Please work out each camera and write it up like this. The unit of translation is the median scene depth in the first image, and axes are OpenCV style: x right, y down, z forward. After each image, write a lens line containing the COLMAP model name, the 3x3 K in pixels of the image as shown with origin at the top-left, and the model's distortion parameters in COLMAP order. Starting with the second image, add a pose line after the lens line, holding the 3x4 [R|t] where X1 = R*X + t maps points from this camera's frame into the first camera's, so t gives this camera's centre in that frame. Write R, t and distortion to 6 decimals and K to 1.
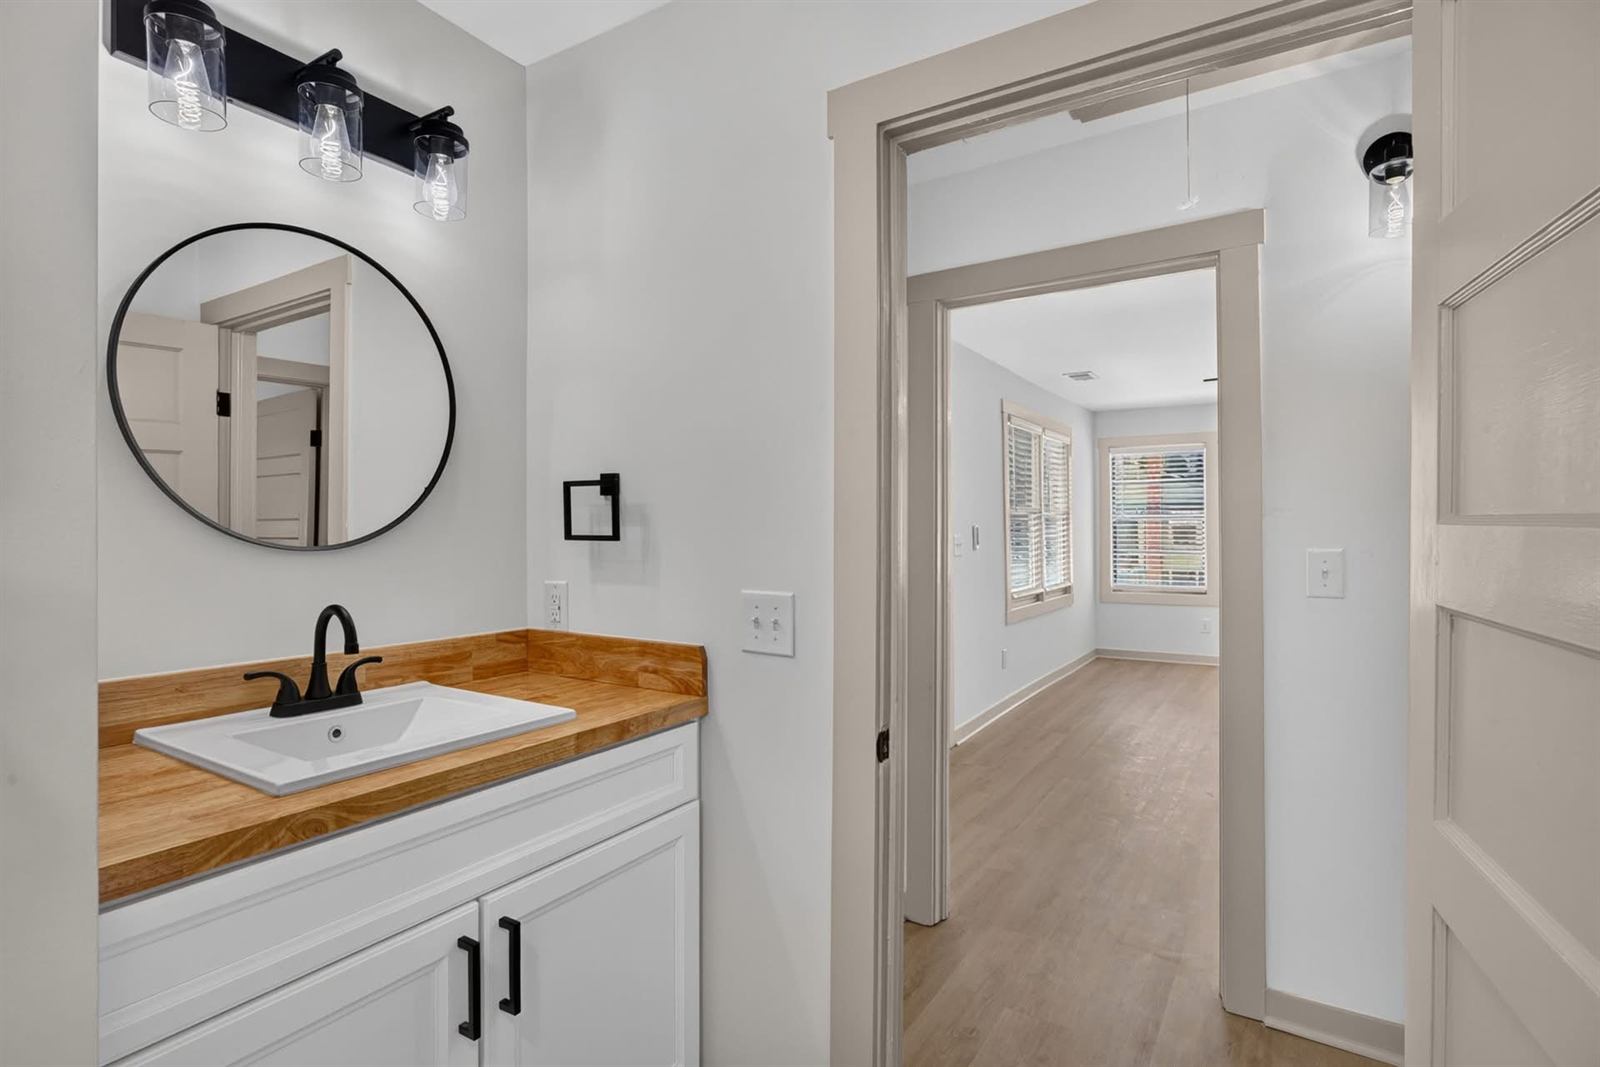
lens RADIAL K [[787.3, 0, 804.3], [0, 787.3, 536.5], [0, 0, 1]] dist [0.000604, -0.000059]
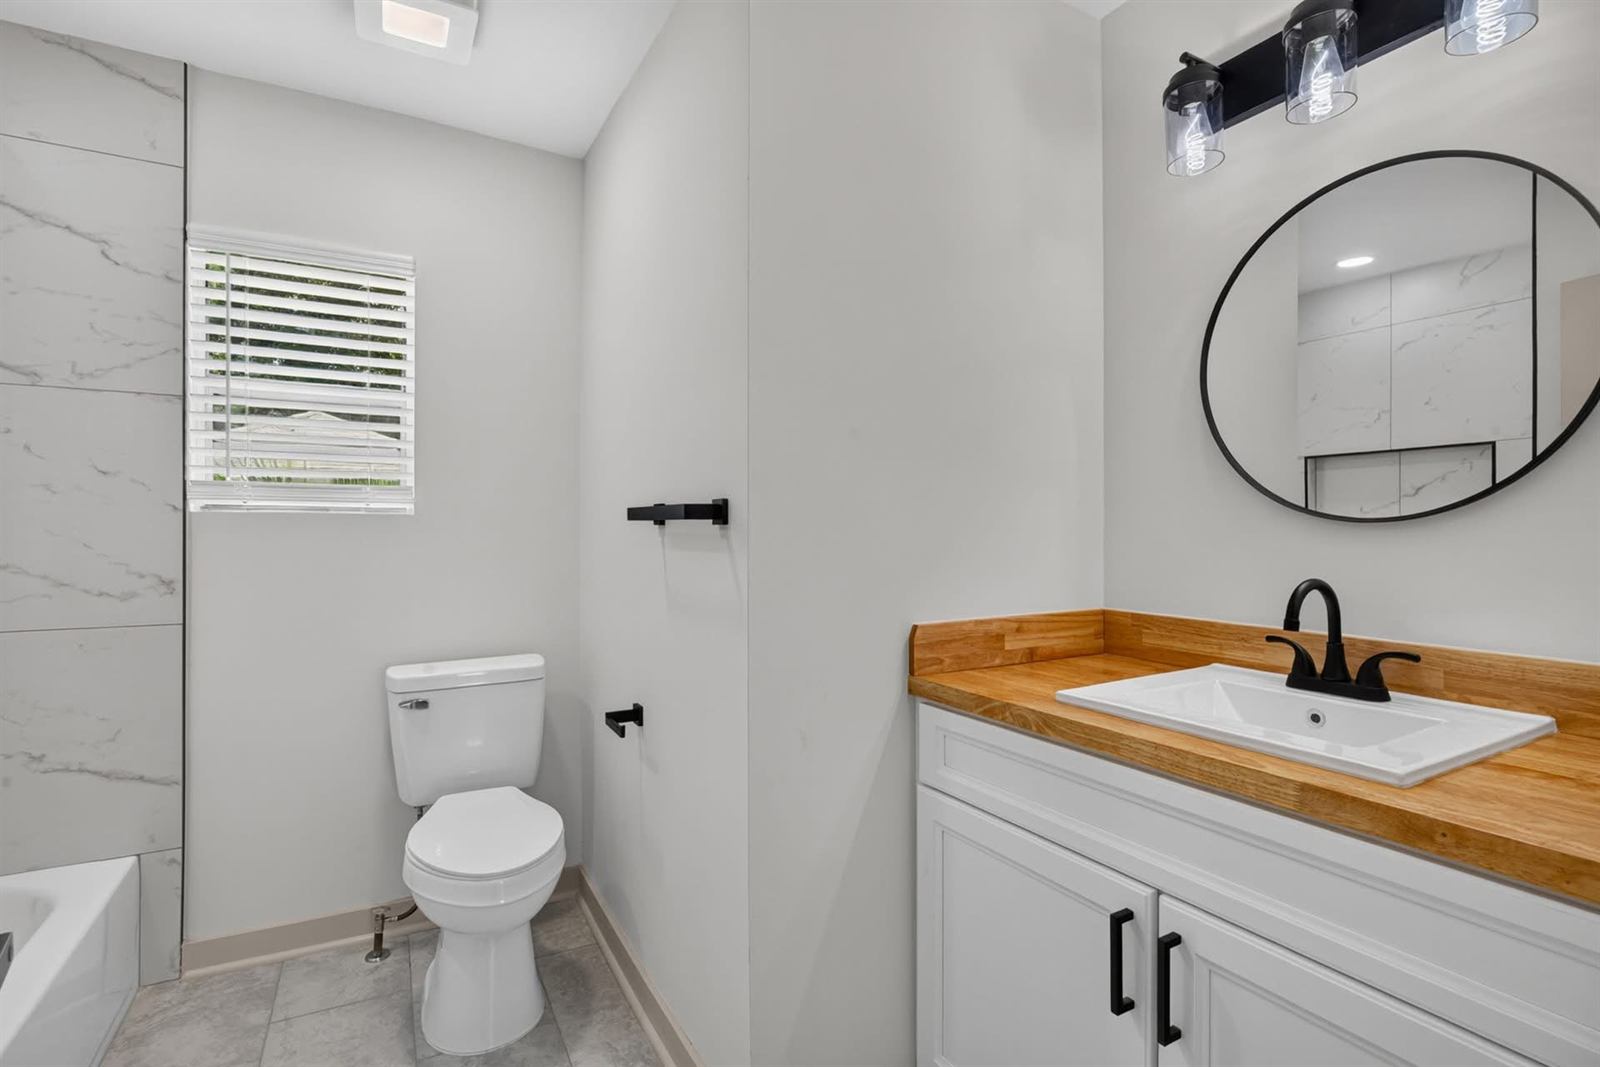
lens RADIAL K [[730.9, 0, 805.8], [0, 730.9, 527.7], [0, 0, 1]] dist [0.001897, 0.000373]
pose [[-0.476619, -0.003841, -0.879102, 0.484143], [-0.001603, 0.999993, -0.003500, 0.028345], [0.879108, -0.000259, -0.476622, 0.919062]]
